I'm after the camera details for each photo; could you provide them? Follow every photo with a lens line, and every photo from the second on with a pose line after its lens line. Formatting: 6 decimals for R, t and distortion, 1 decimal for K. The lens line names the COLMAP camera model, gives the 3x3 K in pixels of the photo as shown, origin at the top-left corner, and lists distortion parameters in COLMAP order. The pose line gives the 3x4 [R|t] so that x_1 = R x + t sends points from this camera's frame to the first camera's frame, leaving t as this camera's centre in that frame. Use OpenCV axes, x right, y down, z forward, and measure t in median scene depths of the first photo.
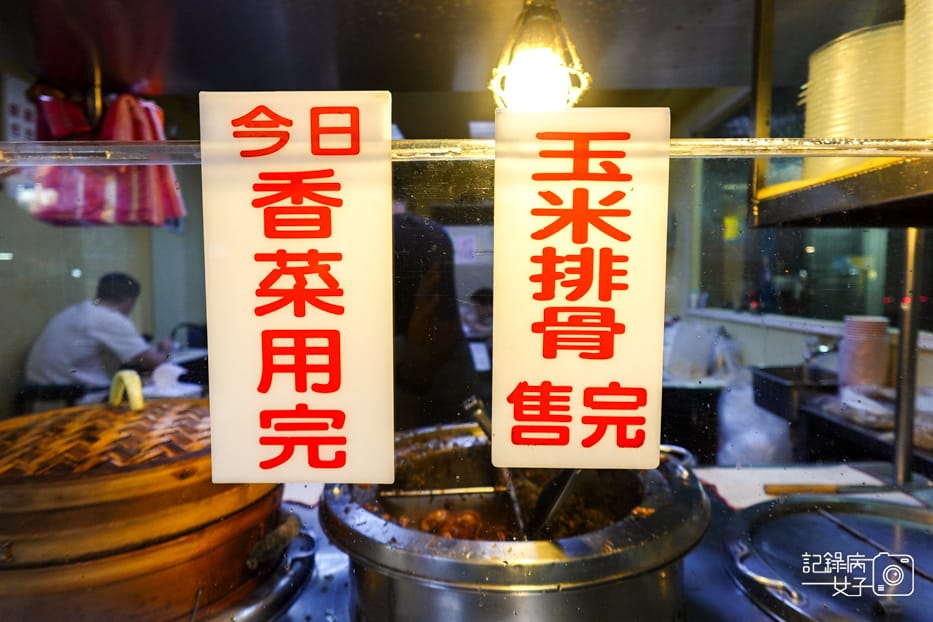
lens RADIAL K [[524.5, 0, 468.4], [0, 524.5, 311.8], [0, 0, 1]] dist [-0.010061, 0.002506]
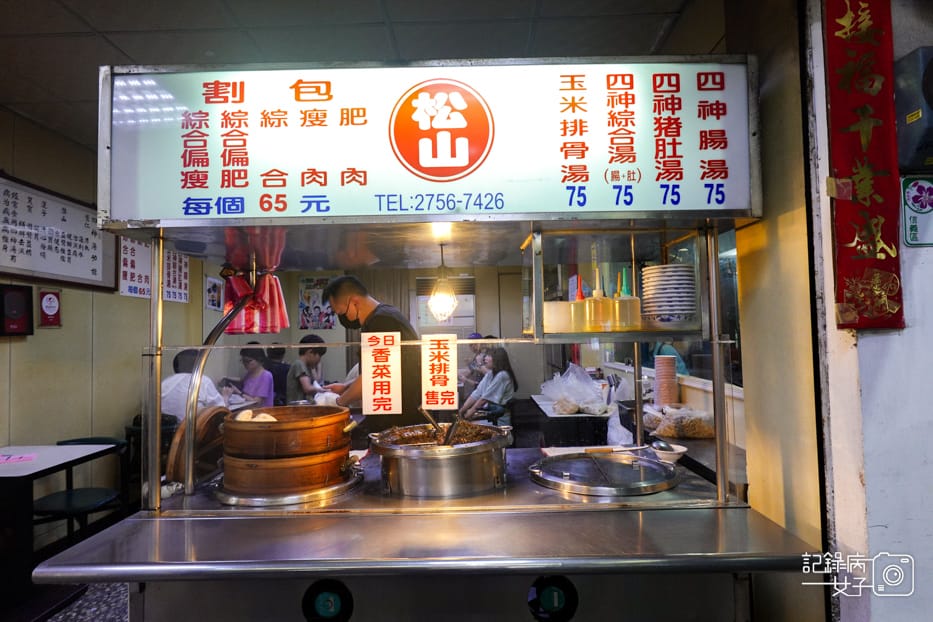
lens RADIAL K [[524.5, 0, 465.8], [0, 524.5, 313.2], [0, 0, 1]] dist [-0.010061, 0.002506]
pose [[0.999578, -0.020388, 0.020714, 0.364081], [0.022282, 0.995156, -0.095754, -0.109404], [-0.018661, 0.096175, 0.995189, -3.867033]]
